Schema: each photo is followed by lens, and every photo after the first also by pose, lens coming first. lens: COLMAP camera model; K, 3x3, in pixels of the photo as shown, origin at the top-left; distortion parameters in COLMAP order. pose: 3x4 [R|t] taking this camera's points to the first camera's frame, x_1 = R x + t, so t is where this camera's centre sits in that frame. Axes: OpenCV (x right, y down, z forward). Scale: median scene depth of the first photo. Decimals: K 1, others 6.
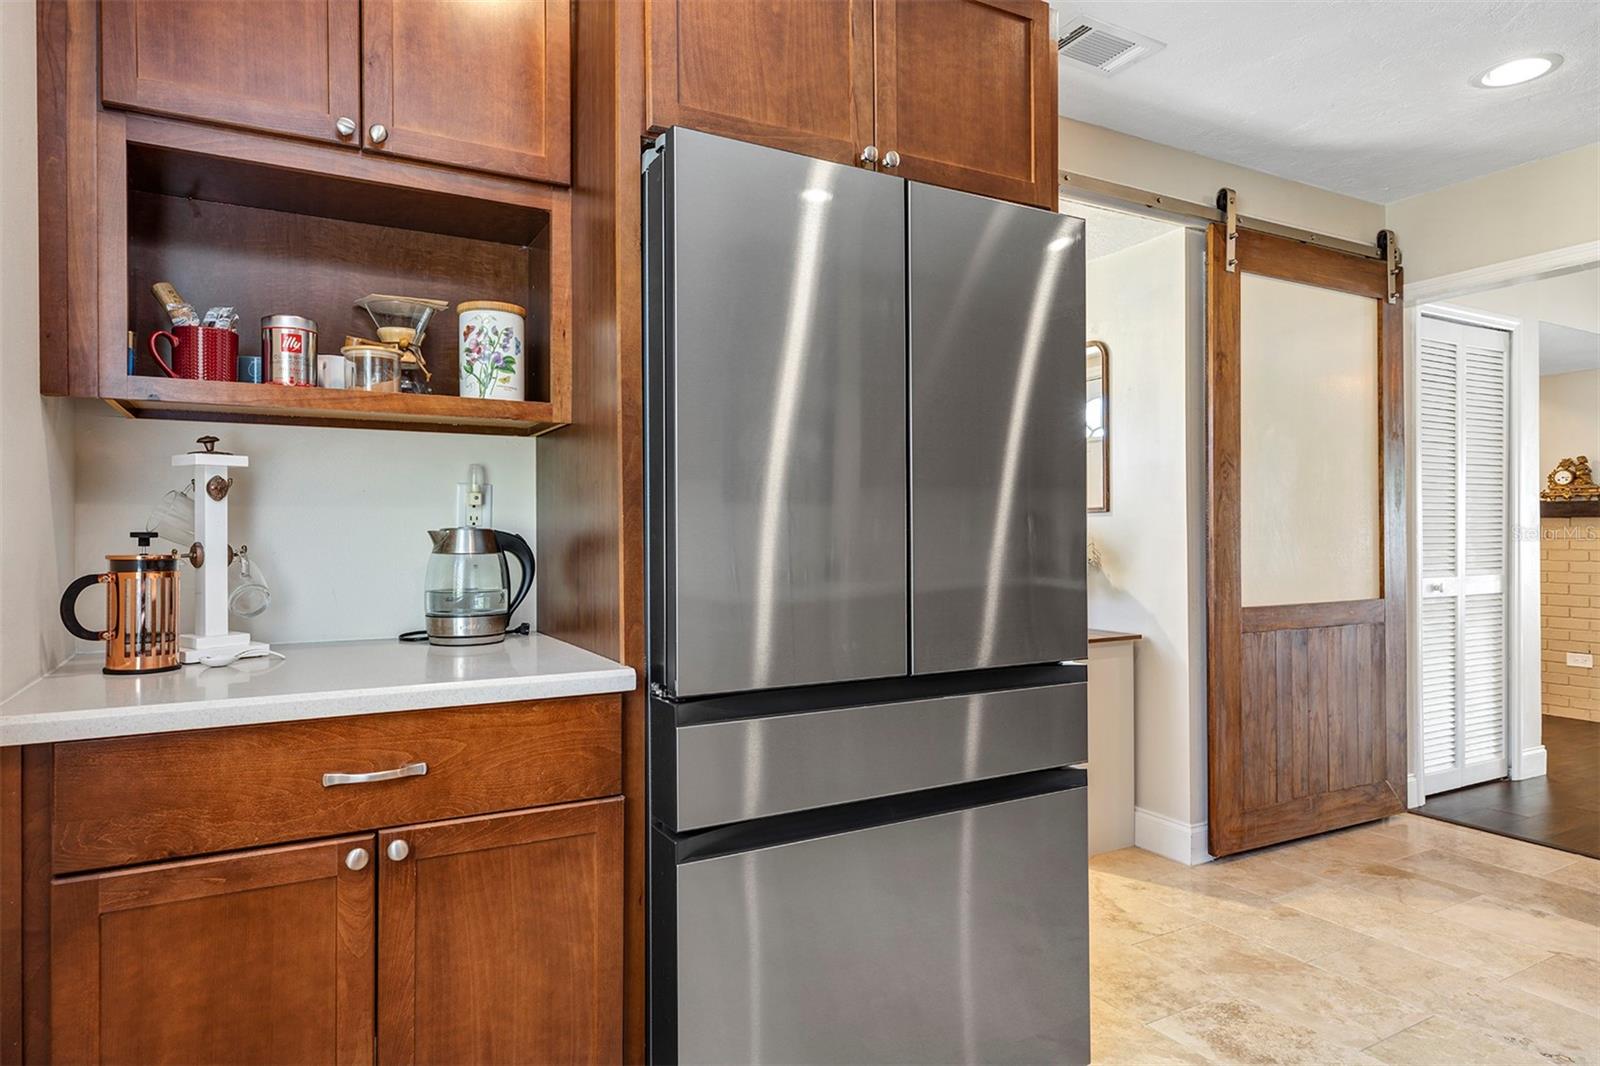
lens RADIAL K [[938.0, 0, 800.4], [0, 938.0, 530.3], [0, 0, 1]] dist [0.006026, 0.003014]
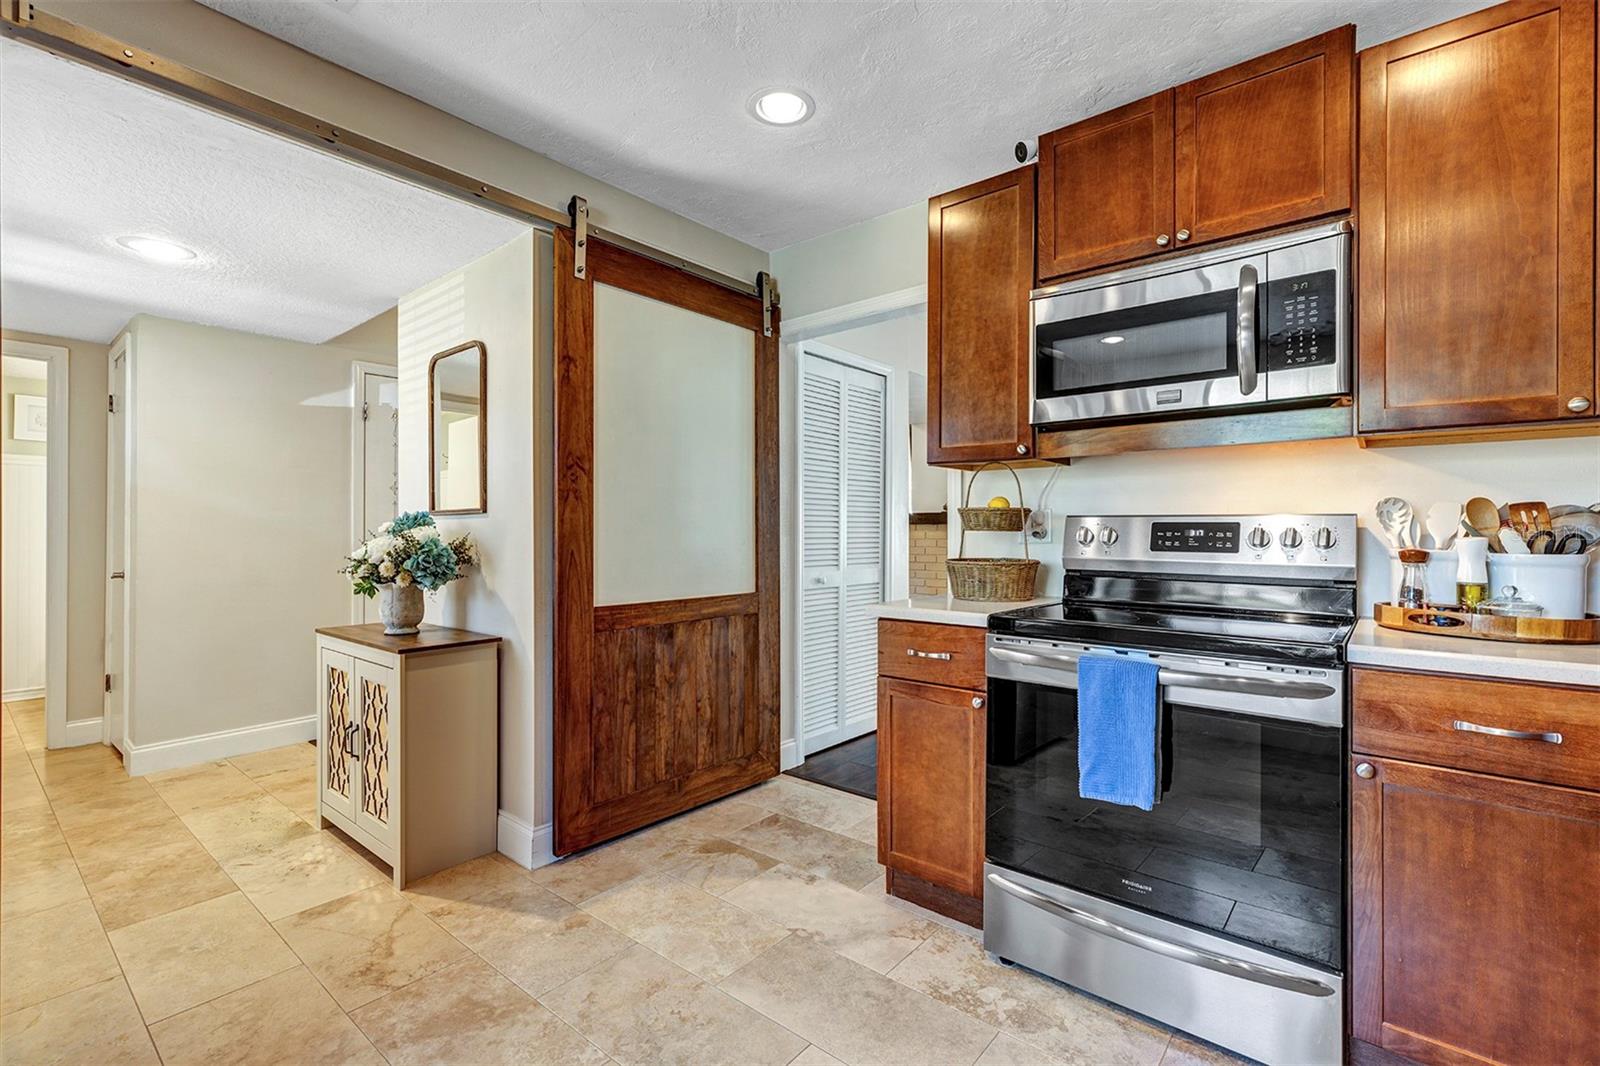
lens RADIAL K [[719.1, 0, 793.0], [0, 719.1, 530.5], [0, 0, 1]] dist [0.009254, 0.000185]
pose [[0.935285, 0.003861, 0.353874, 0.386341], [-0.002716, 0.999989, -0.003734, 0.000486], [-0.353885, 0.002531, 0.935286, 0.182145]]
